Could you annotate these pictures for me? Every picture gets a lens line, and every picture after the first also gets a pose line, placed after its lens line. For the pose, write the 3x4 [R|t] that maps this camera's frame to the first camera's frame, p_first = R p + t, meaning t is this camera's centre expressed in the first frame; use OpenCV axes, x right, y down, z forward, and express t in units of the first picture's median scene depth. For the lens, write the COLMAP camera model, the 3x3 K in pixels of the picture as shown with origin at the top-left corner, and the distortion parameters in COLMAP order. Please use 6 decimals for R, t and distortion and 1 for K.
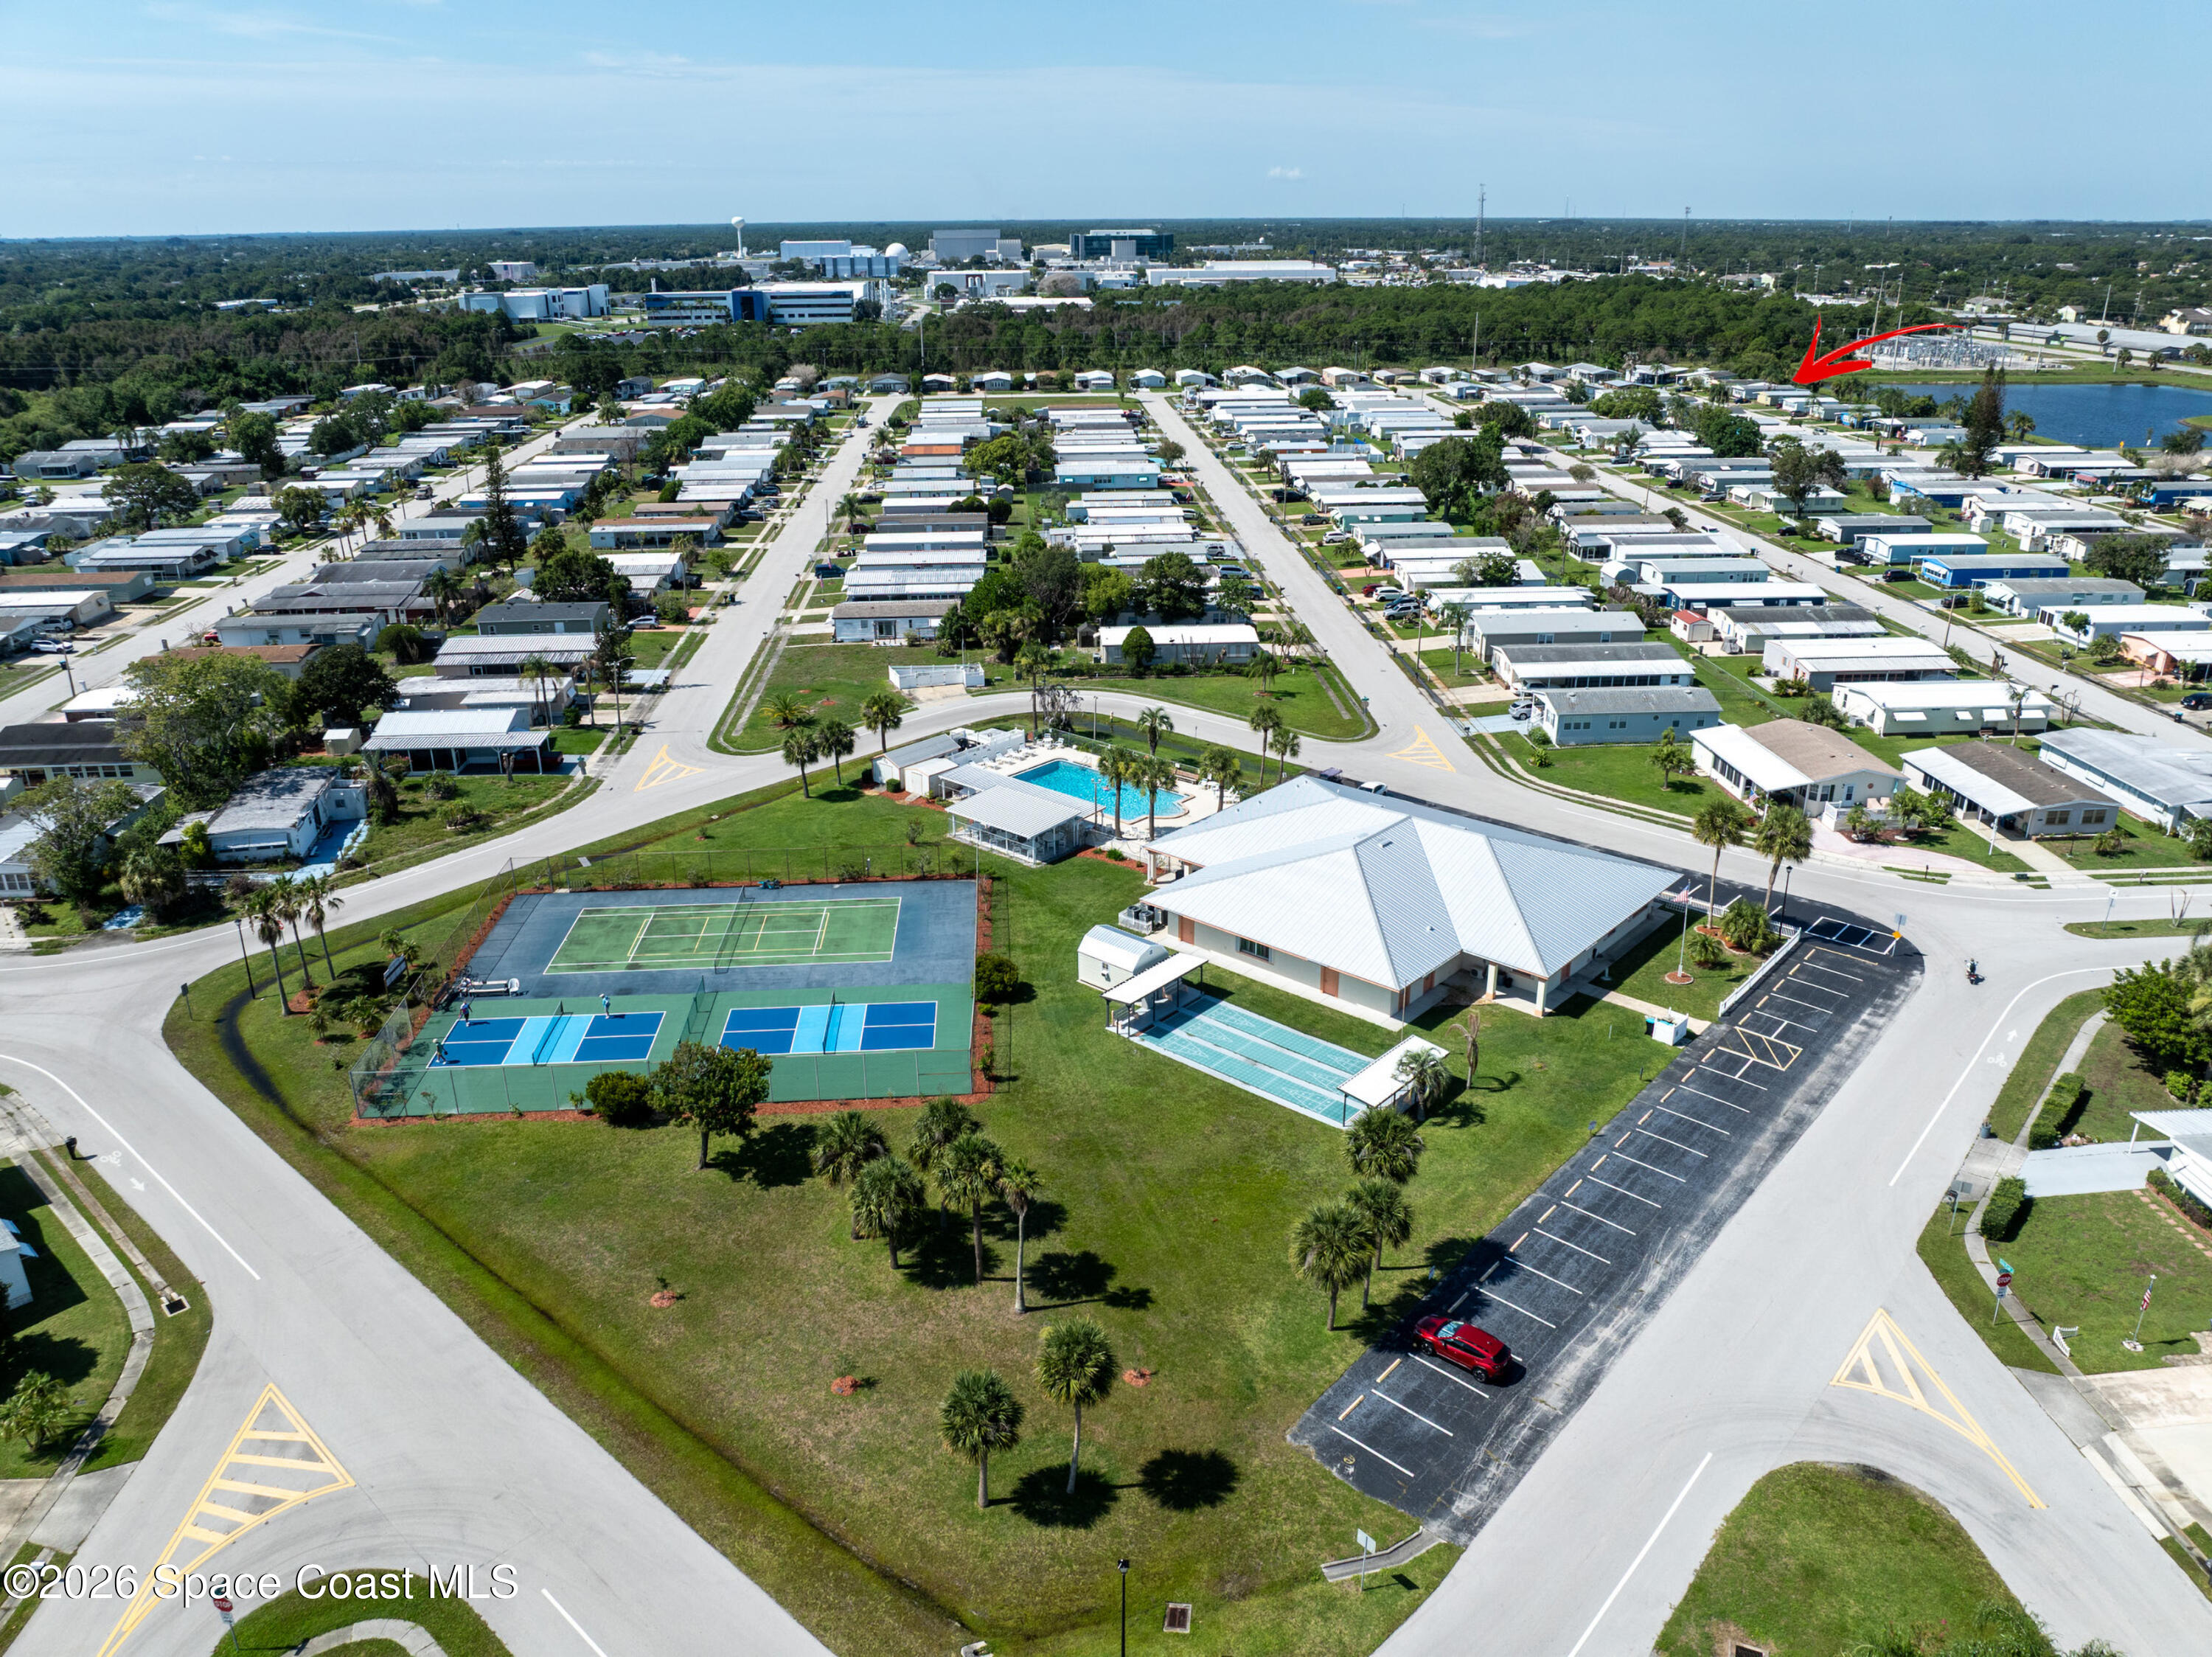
lens RADIAL K [[1553.4, 0, 1113.3], [0, 1553.4, 836.6], [0, 0, 1]] dist [-0.044589, 0.015791]
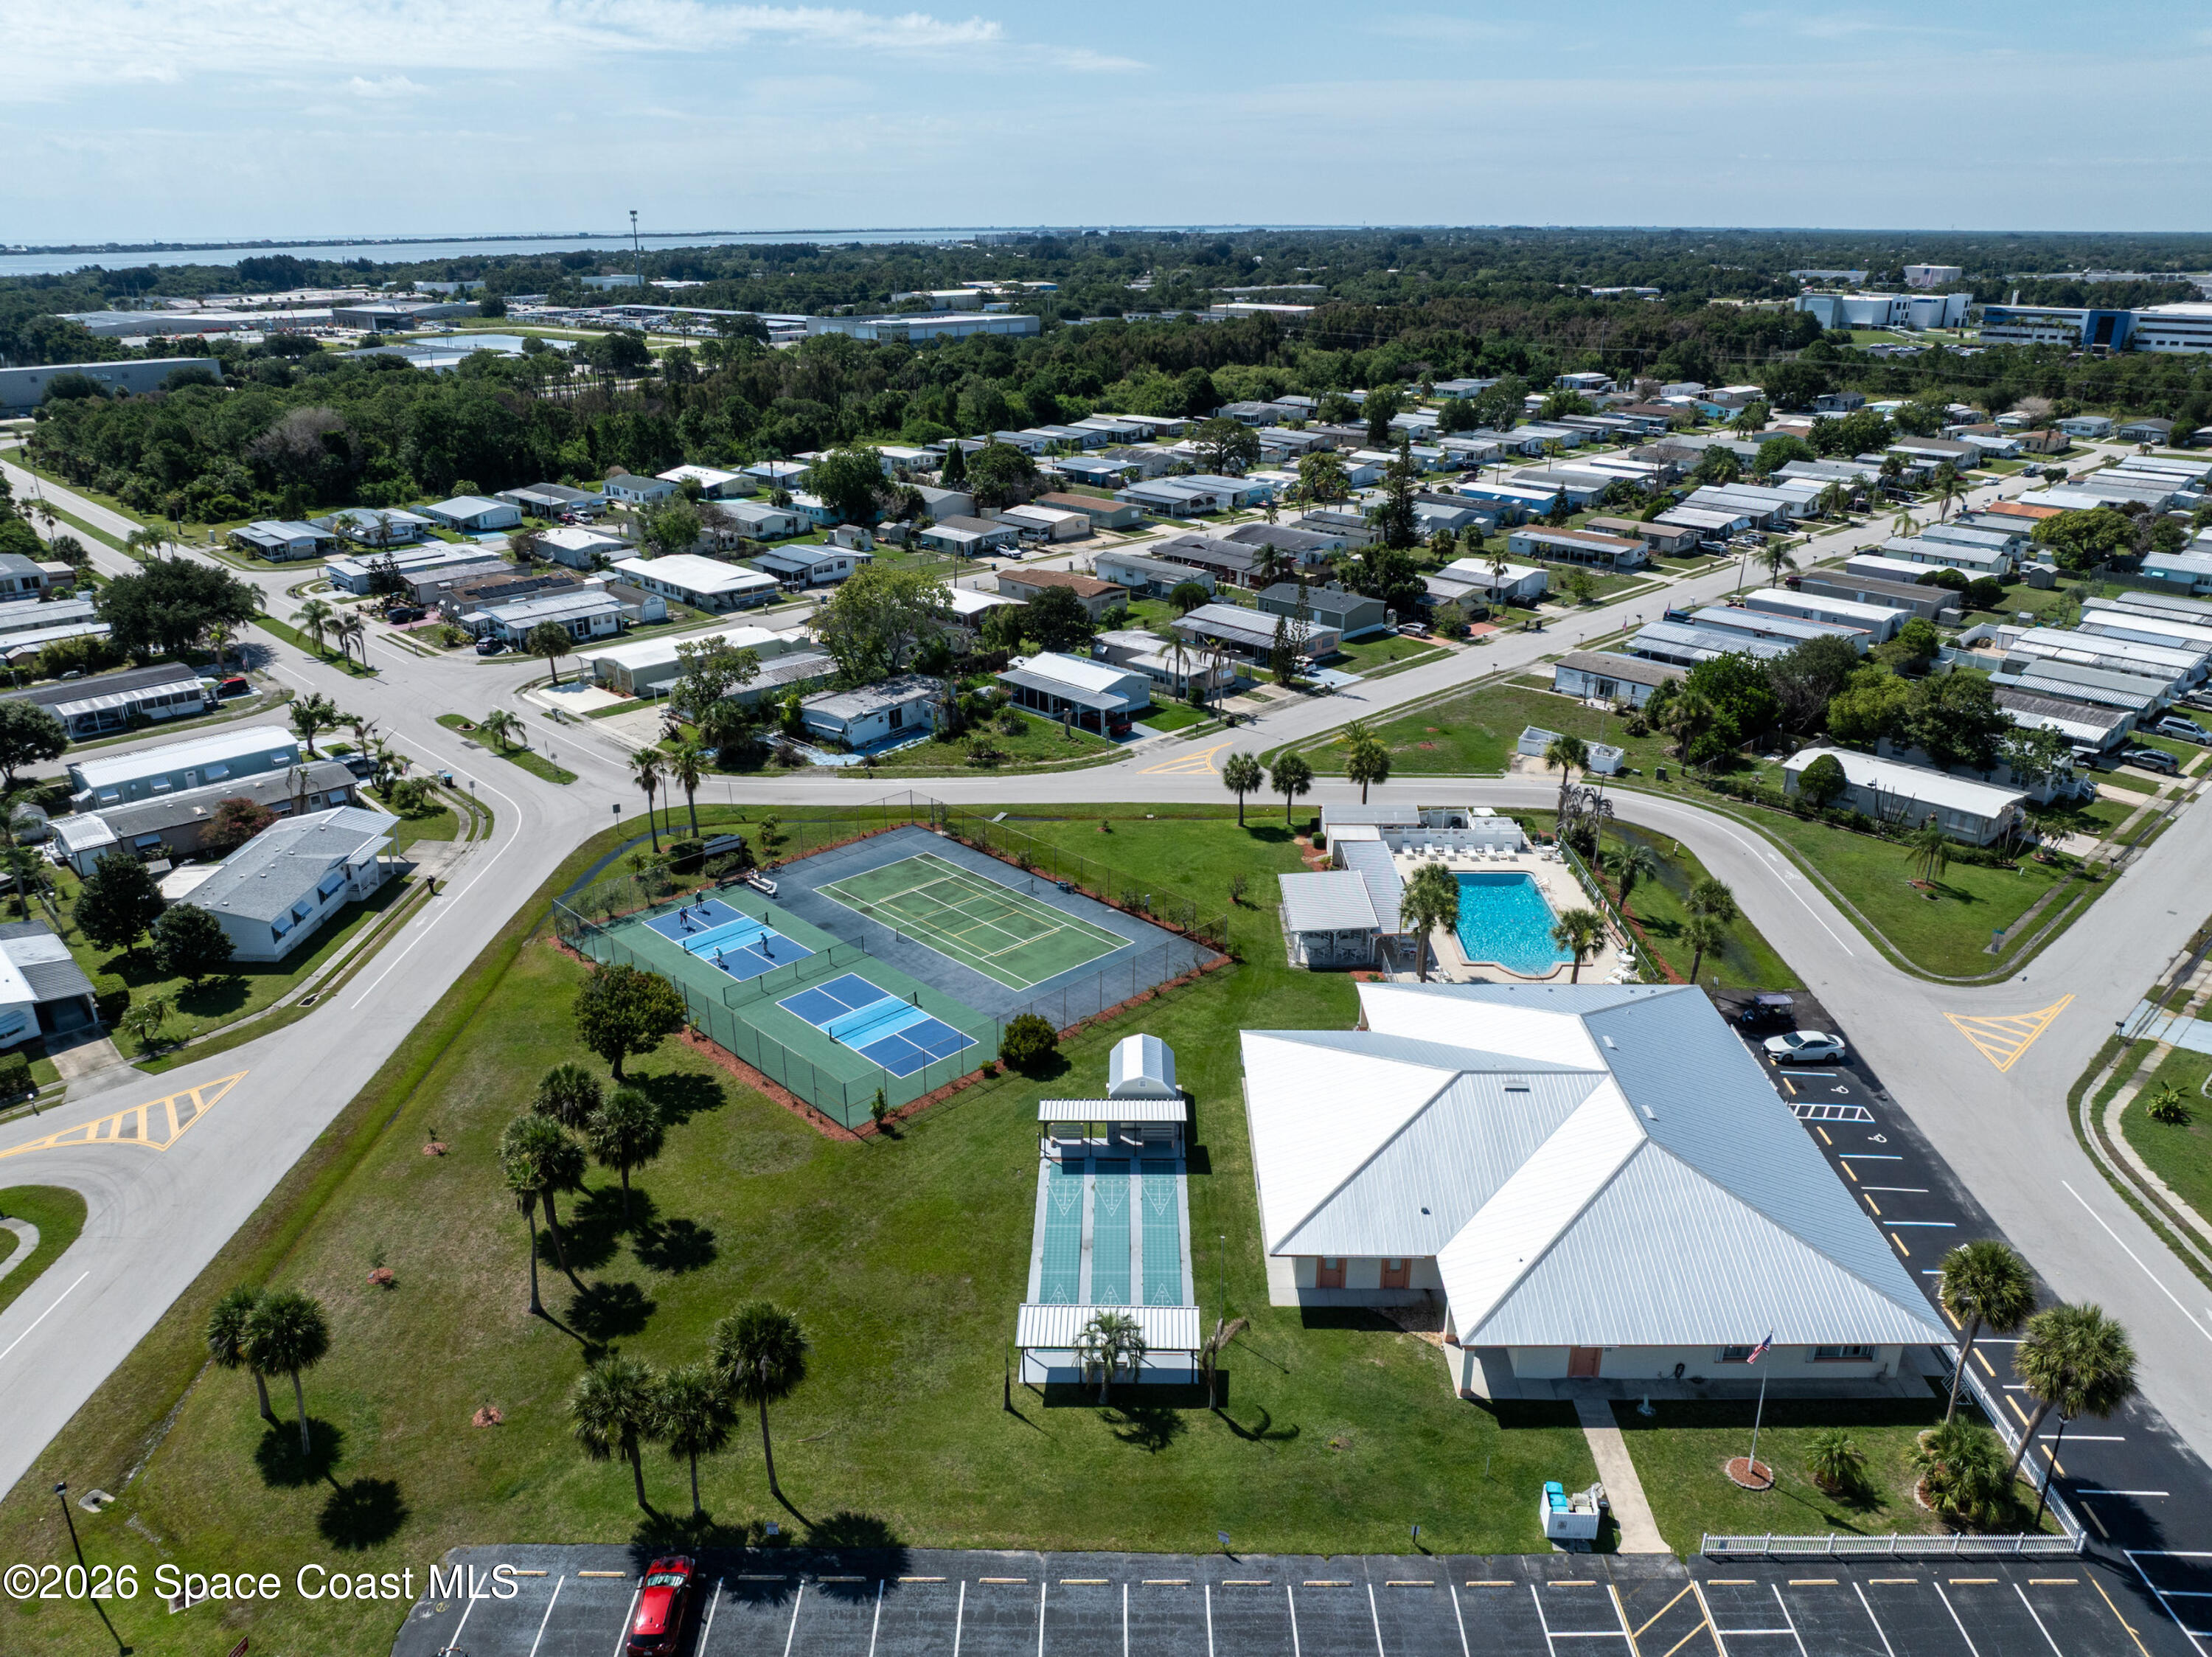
lens RADIAL K [[1553.4, 0, 1106.4], [0, 1553.4, 837.5], [0, 0, 1]] dist [-0.044589, 0.015791]
pose [[0.648267, 0.287279, -0.705139, 0.416622], [-0.286211, 0.950115, 0.123956, -0.111383], [0.705573, 0.121462, 0.698151, 0.278156]]
